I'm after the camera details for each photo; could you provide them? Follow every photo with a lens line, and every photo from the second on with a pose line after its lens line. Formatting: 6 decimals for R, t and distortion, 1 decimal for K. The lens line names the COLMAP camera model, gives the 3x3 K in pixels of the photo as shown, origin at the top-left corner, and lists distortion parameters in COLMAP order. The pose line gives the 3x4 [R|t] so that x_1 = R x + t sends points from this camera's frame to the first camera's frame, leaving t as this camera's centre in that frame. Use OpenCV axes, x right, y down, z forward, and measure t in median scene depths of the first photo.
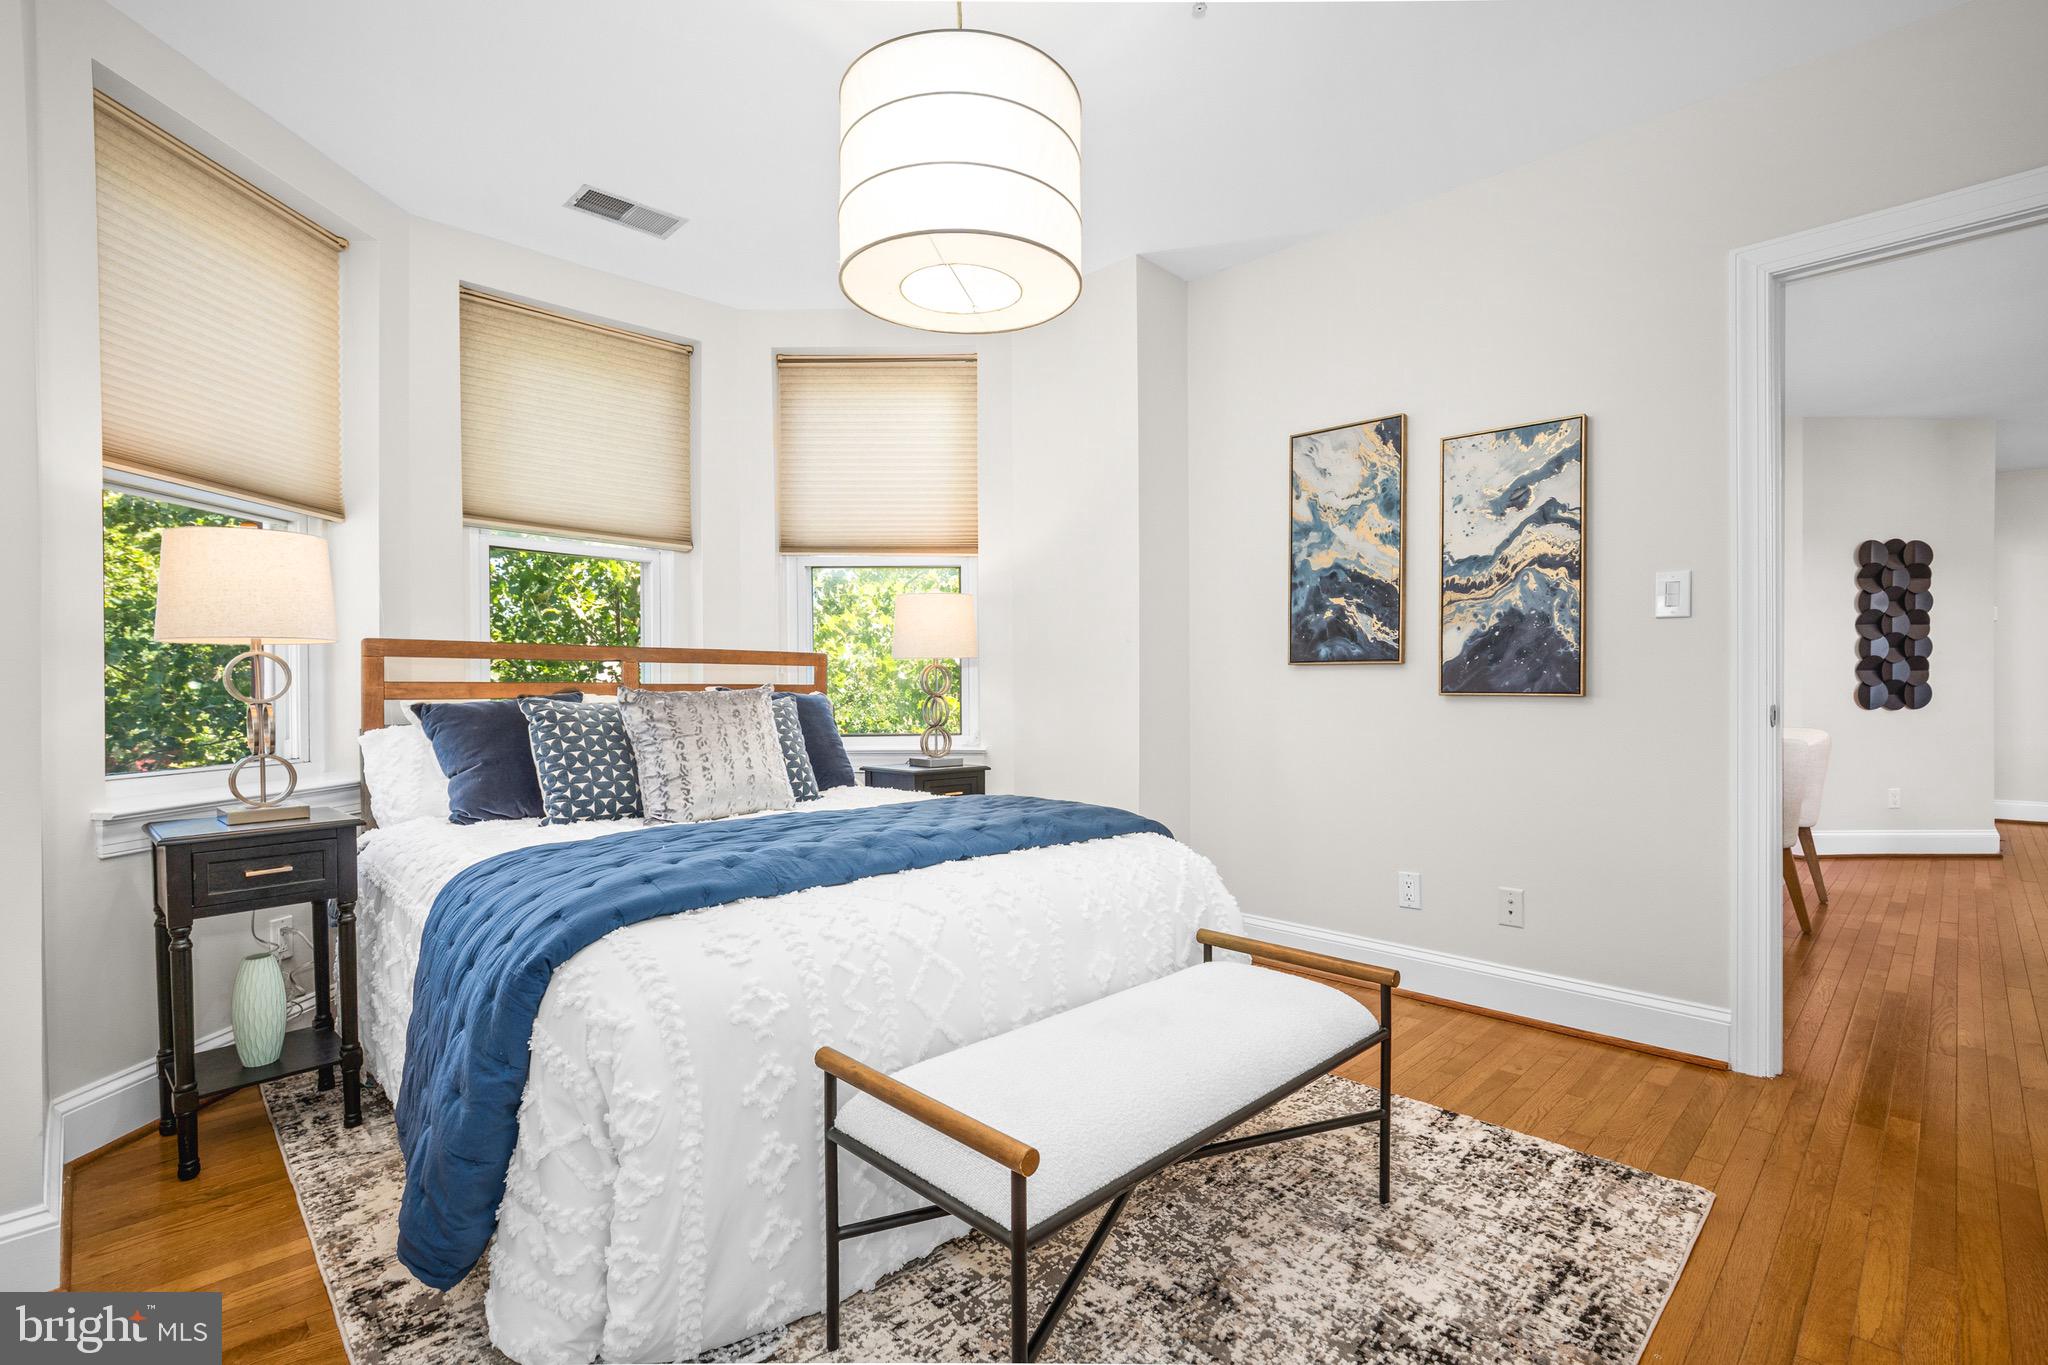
lens RADIAL K [[963.3, 0, 1022.3], [0, 963.3, 683.8], [0, 0, 1]] dist [-0.024174, 0.006021]
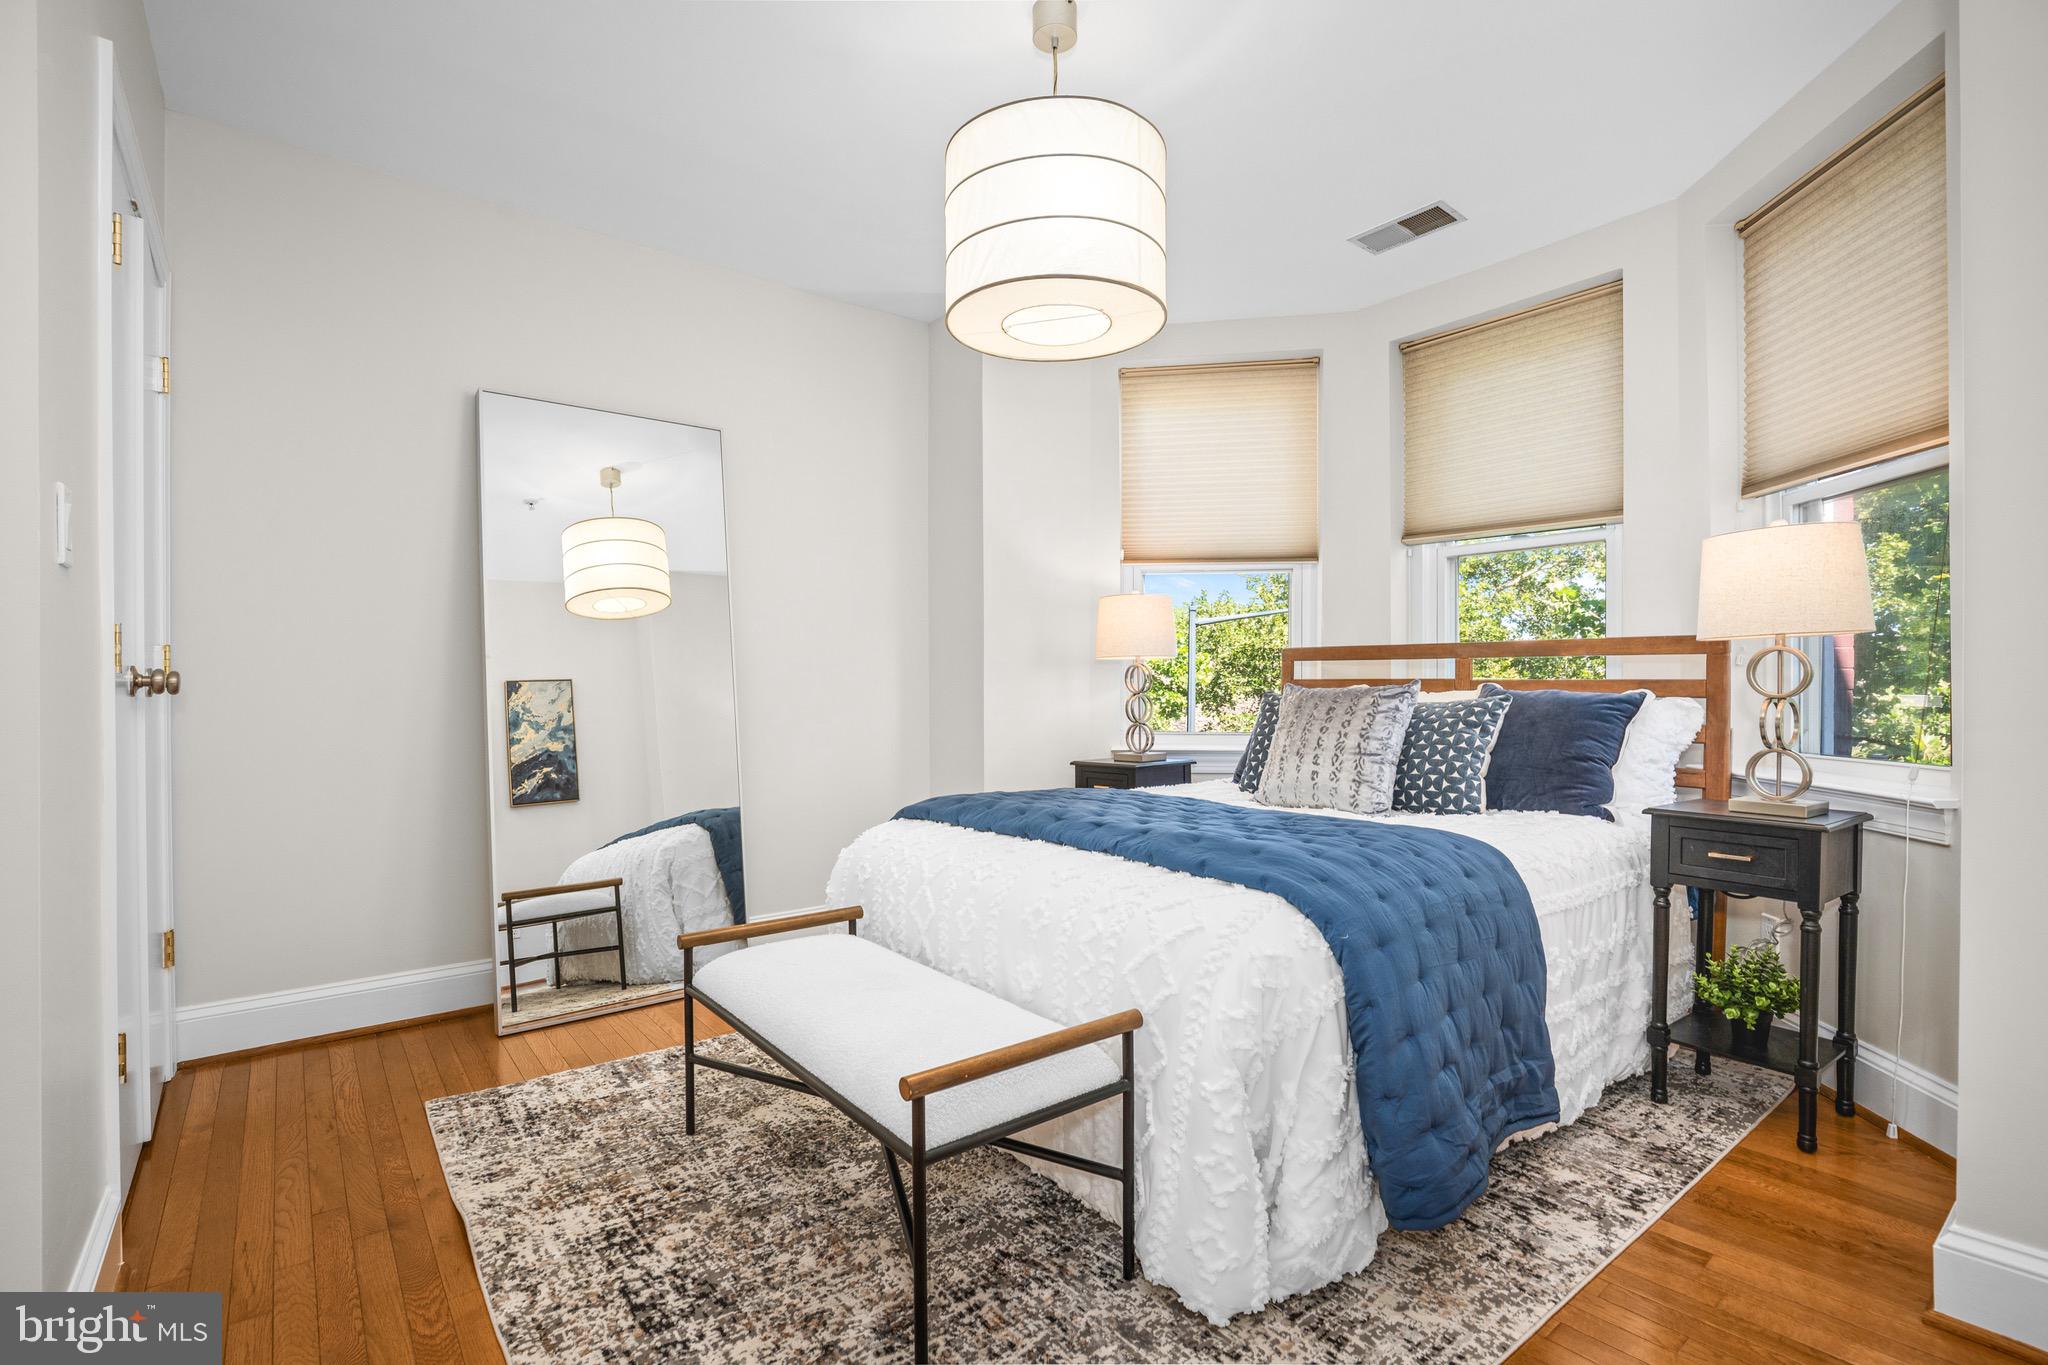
lens RADIAL K [[963.3, 0, 1024.5], [0, 963.3, 687.0], [0, 0, 1]] dist [-0.024174, 0.006021]
pose [[-0.126982, 0.008183, -0.991871, 0.737438], [0.004606, 0.999960, 0.007660, -0.003916], [0.991894, -0.003596, -0.127014, 0.790748]]
